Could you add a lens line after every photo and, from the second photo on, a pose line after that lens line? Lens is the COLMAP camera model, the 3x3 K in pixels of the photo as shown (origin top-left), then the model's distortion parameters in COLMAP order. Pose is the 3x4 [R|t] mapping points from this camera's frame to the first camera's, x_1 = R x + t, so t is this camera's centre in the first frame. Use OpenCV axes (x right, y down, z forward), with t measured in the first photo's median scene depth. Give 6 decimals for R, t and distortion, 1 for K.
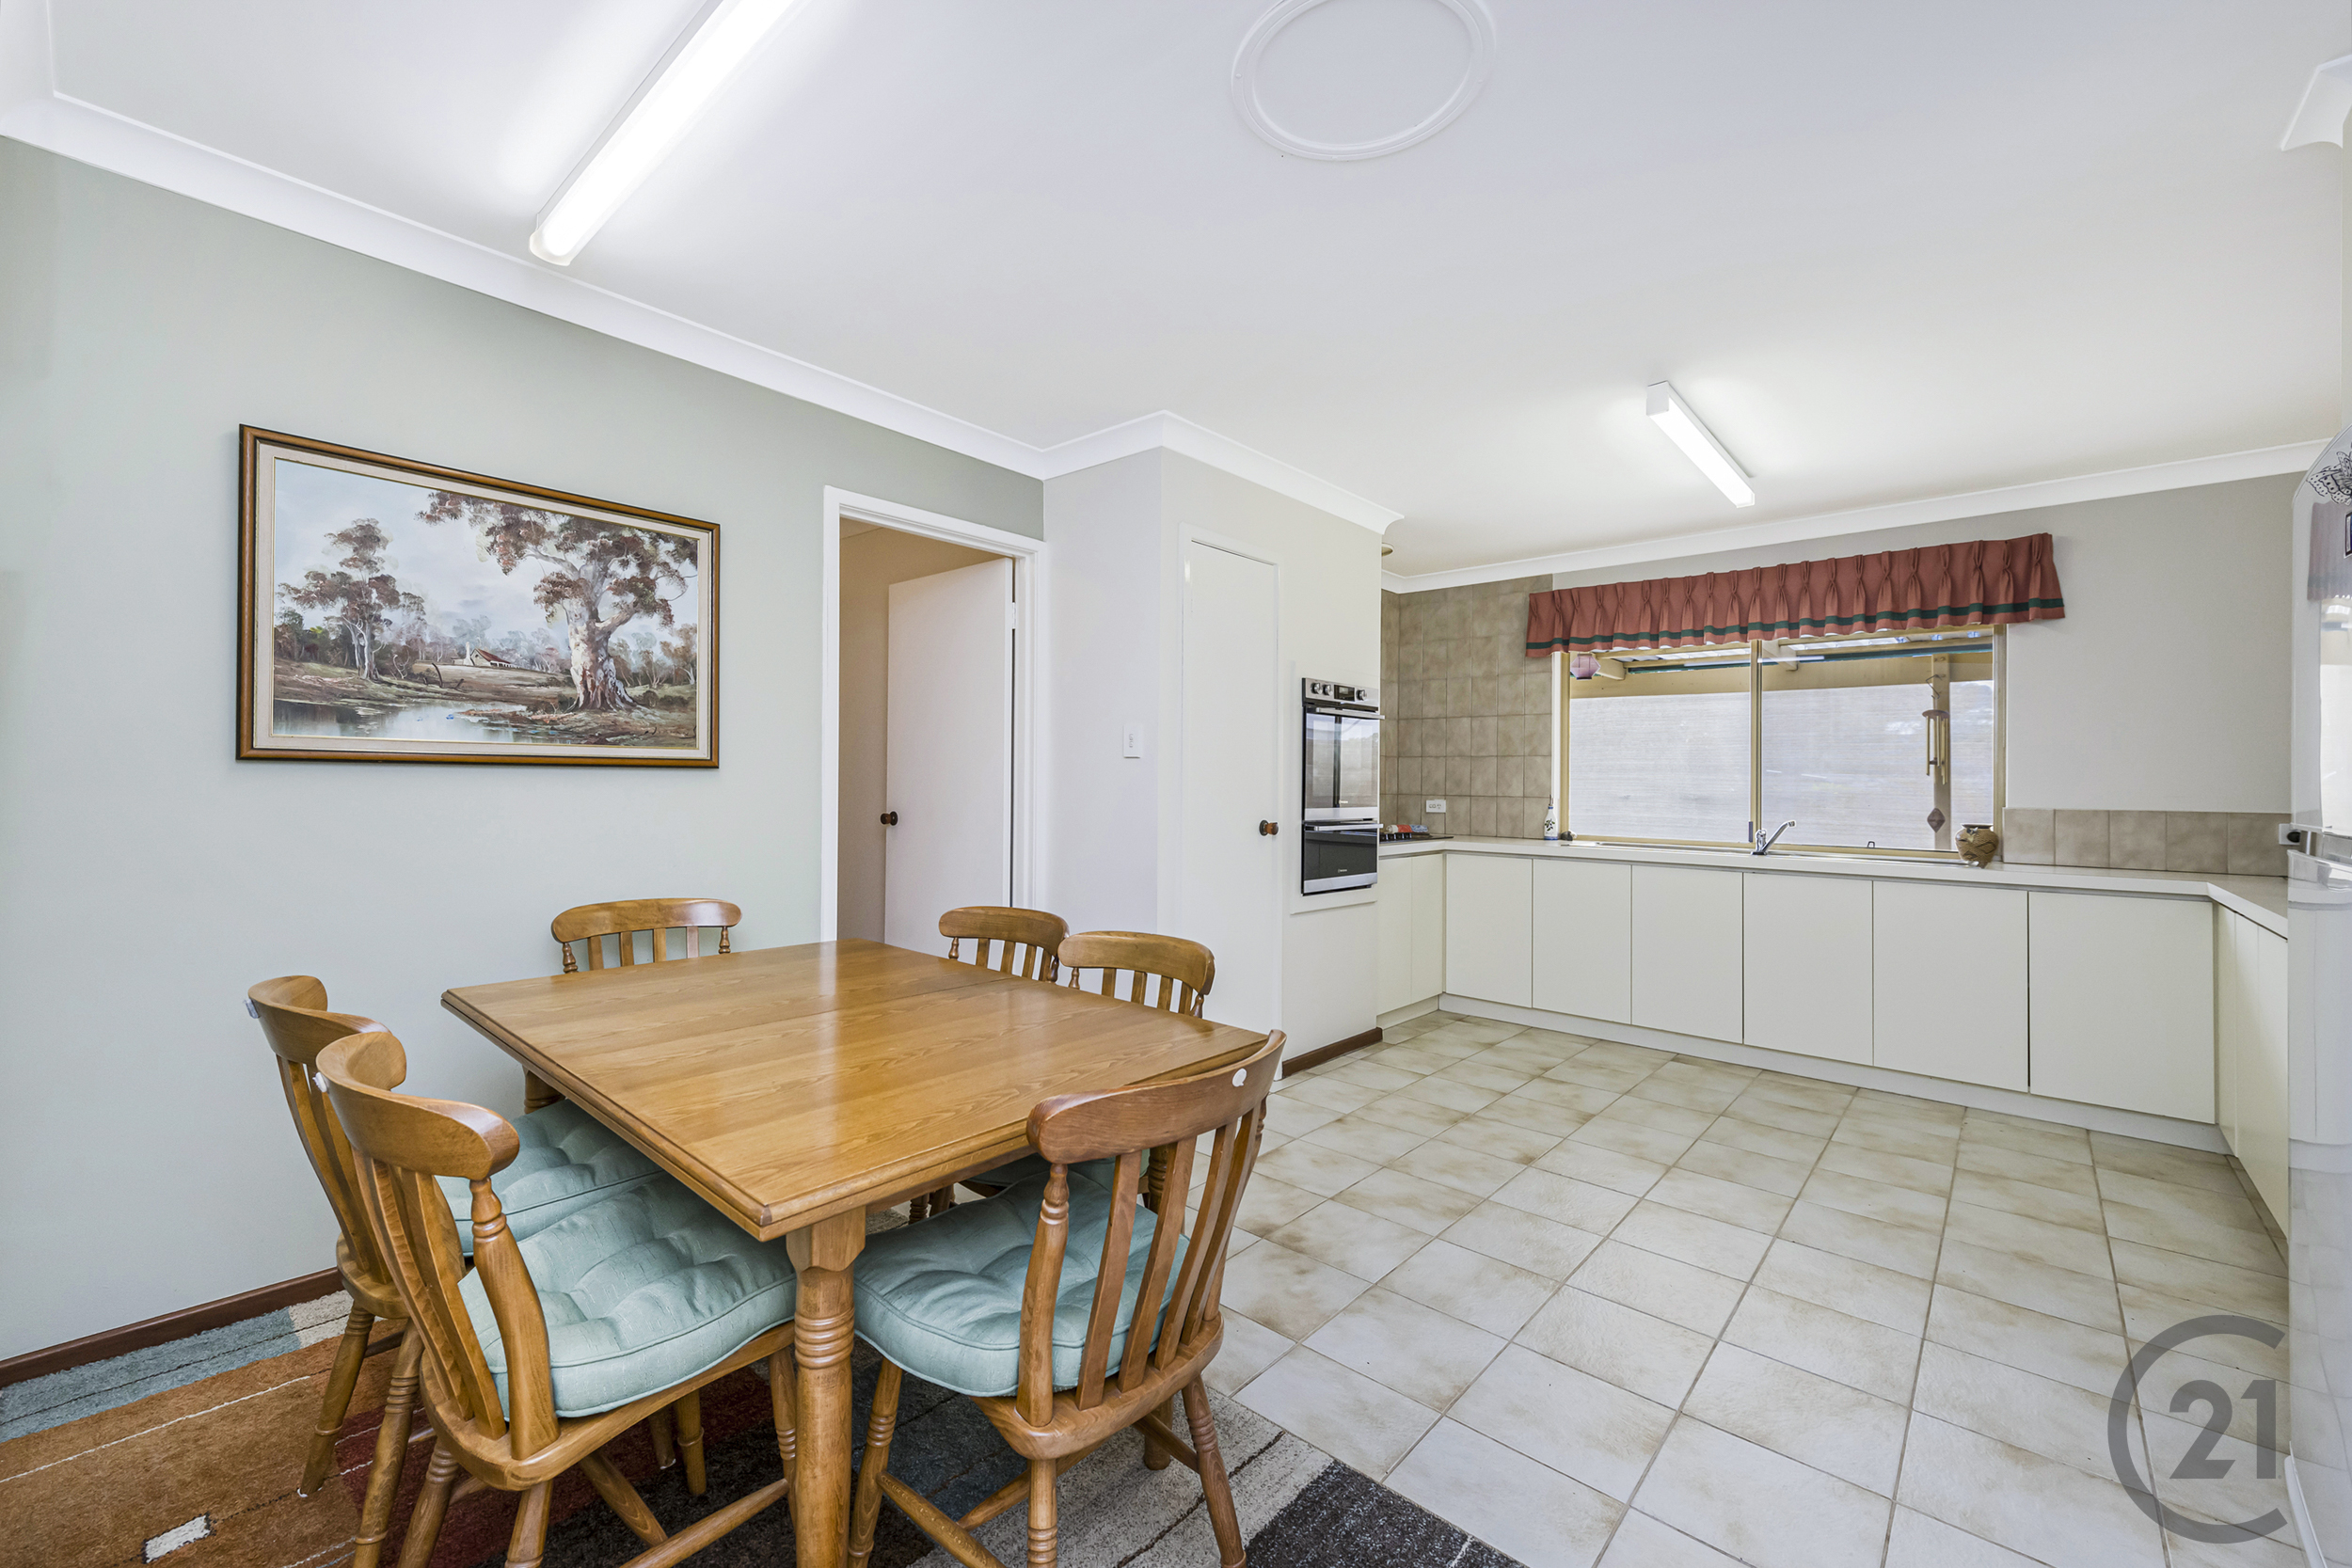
lens RADIAL K [[936.4, 0, 1176.0], [0, 936.4, 784.0], [0, 0, 1]] dist [0.028907, -0.008600]
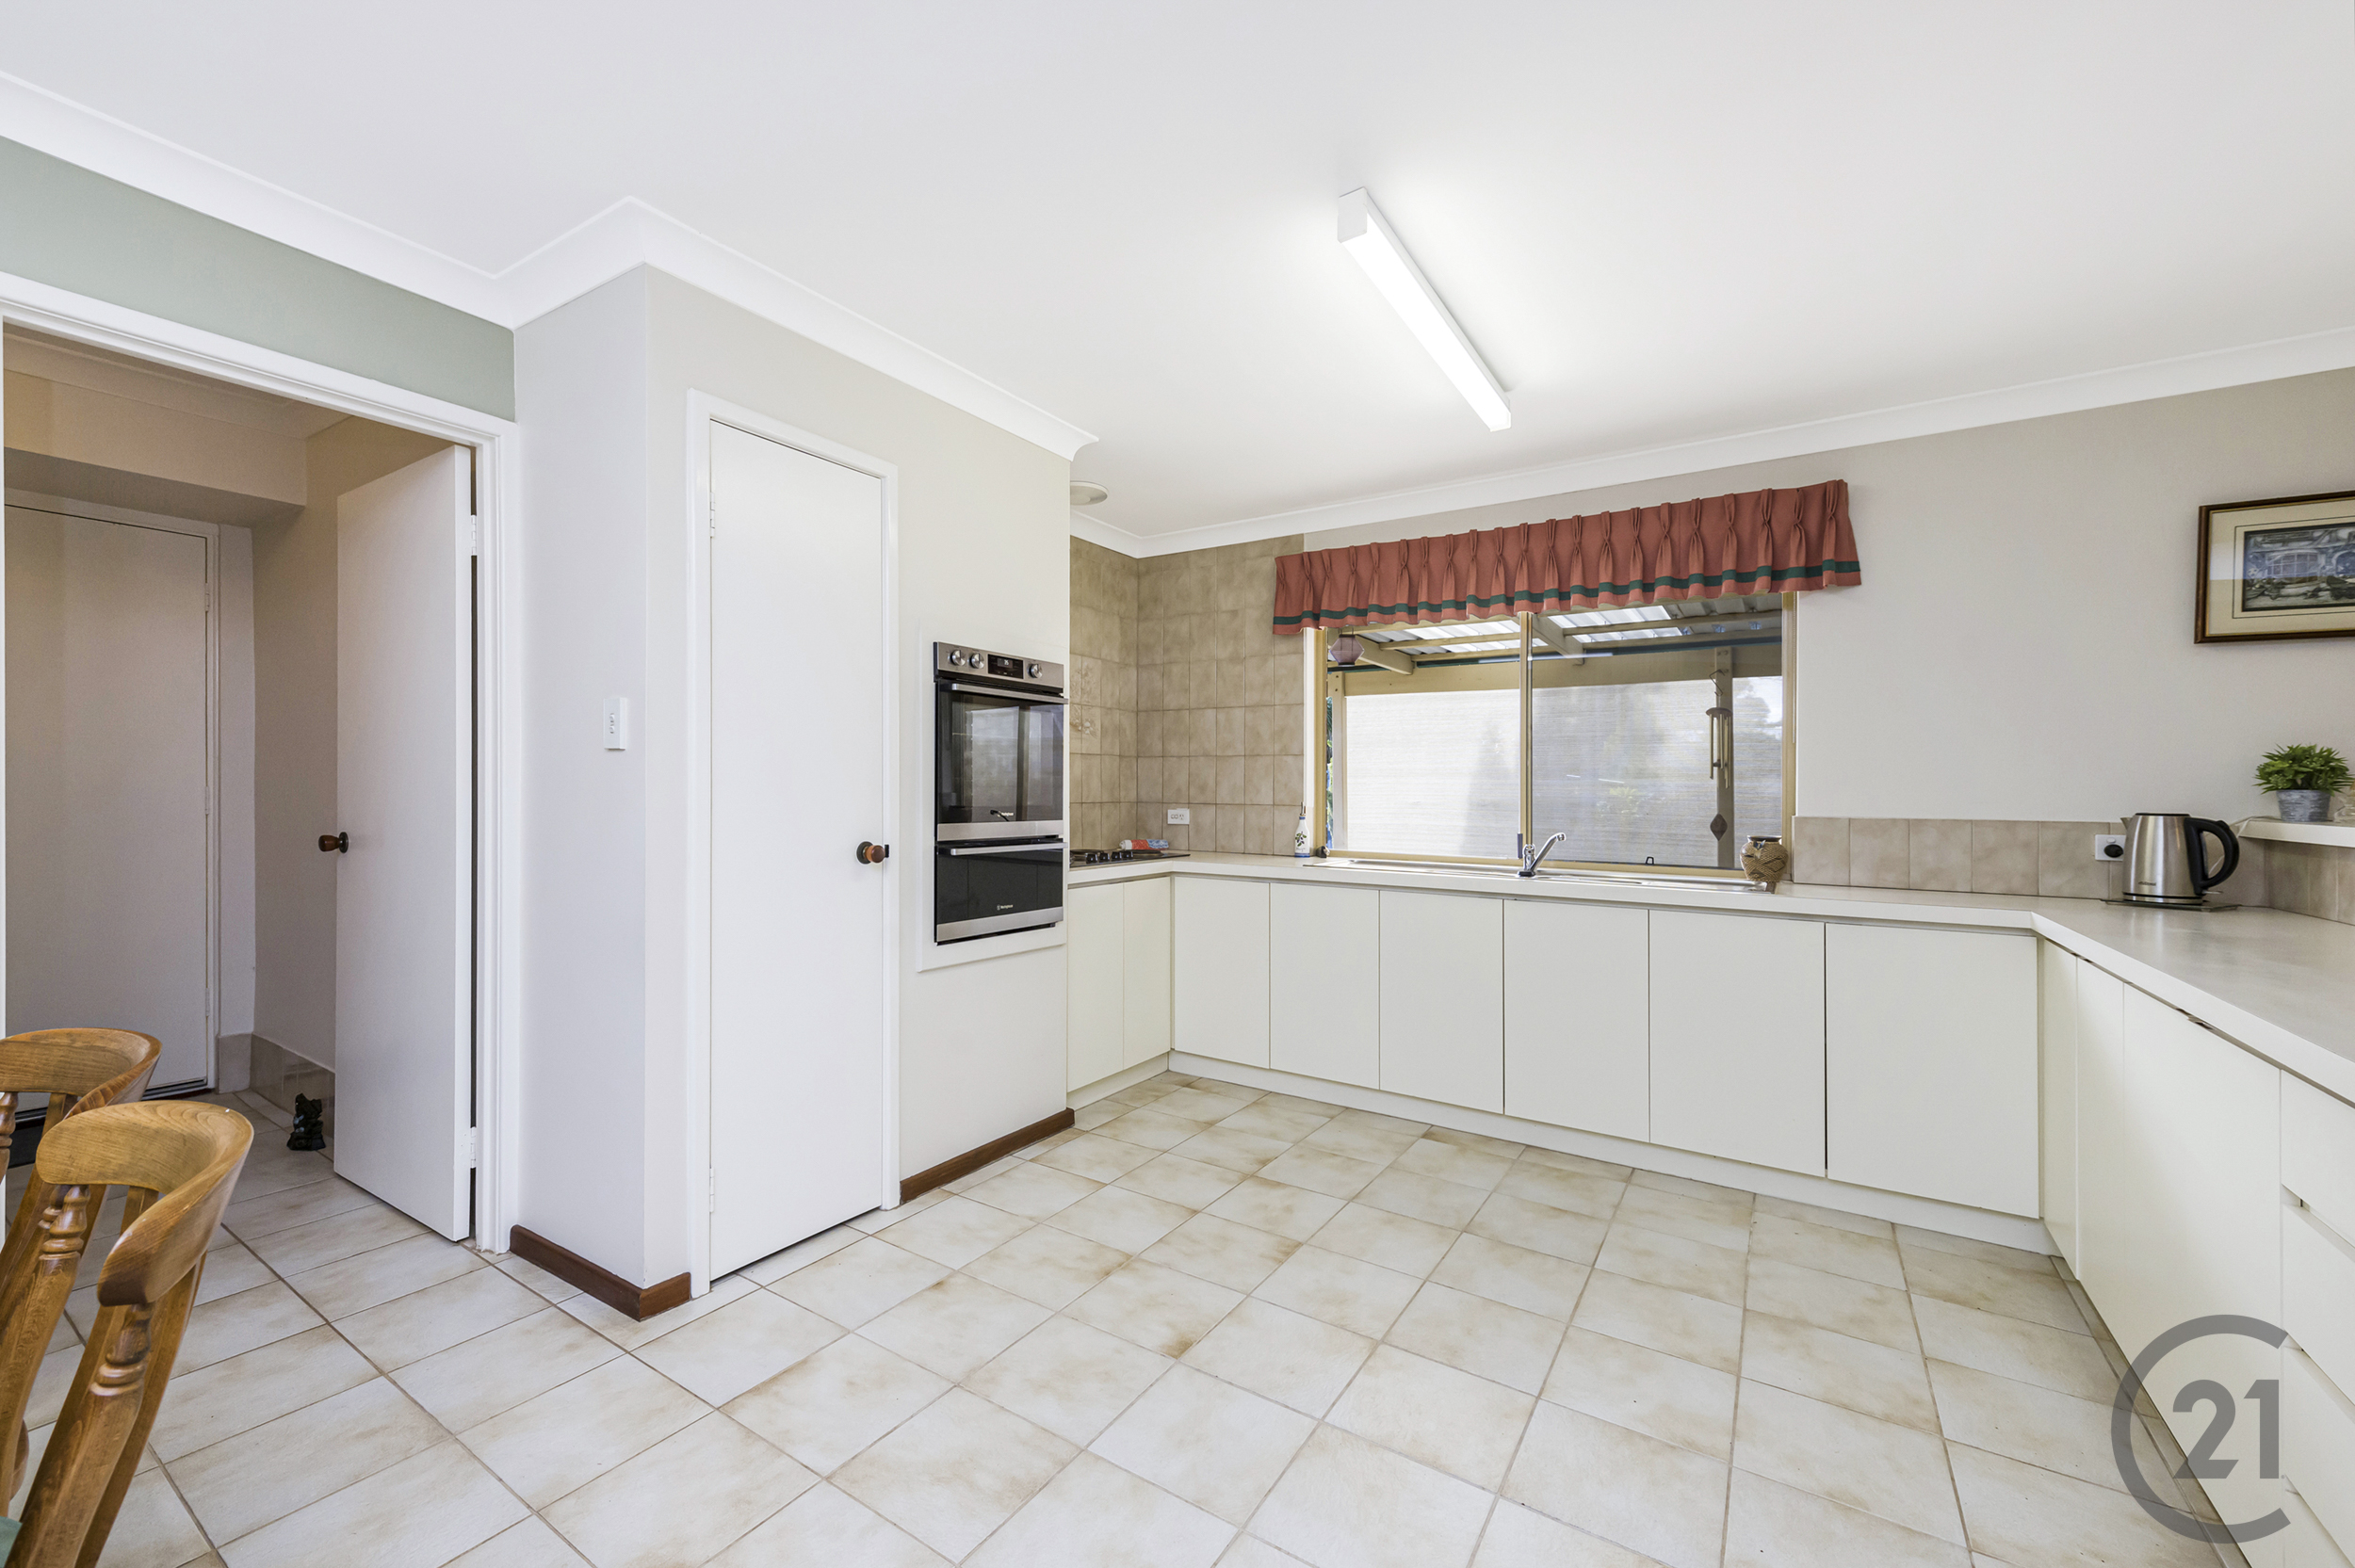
lens RADIAL K [[916.1, 0, 1186.0], [0, 916.1, 794.4], [0, 0, 1]] dist [0.030570, -0.007838]
pose [[0.988644, -0.003339, 0.150237, 0.219477], [0.002725, 0.999987, 0.004294, 0.000989], [-0.150249, -0.003836, 0.988641, 0.274480]]
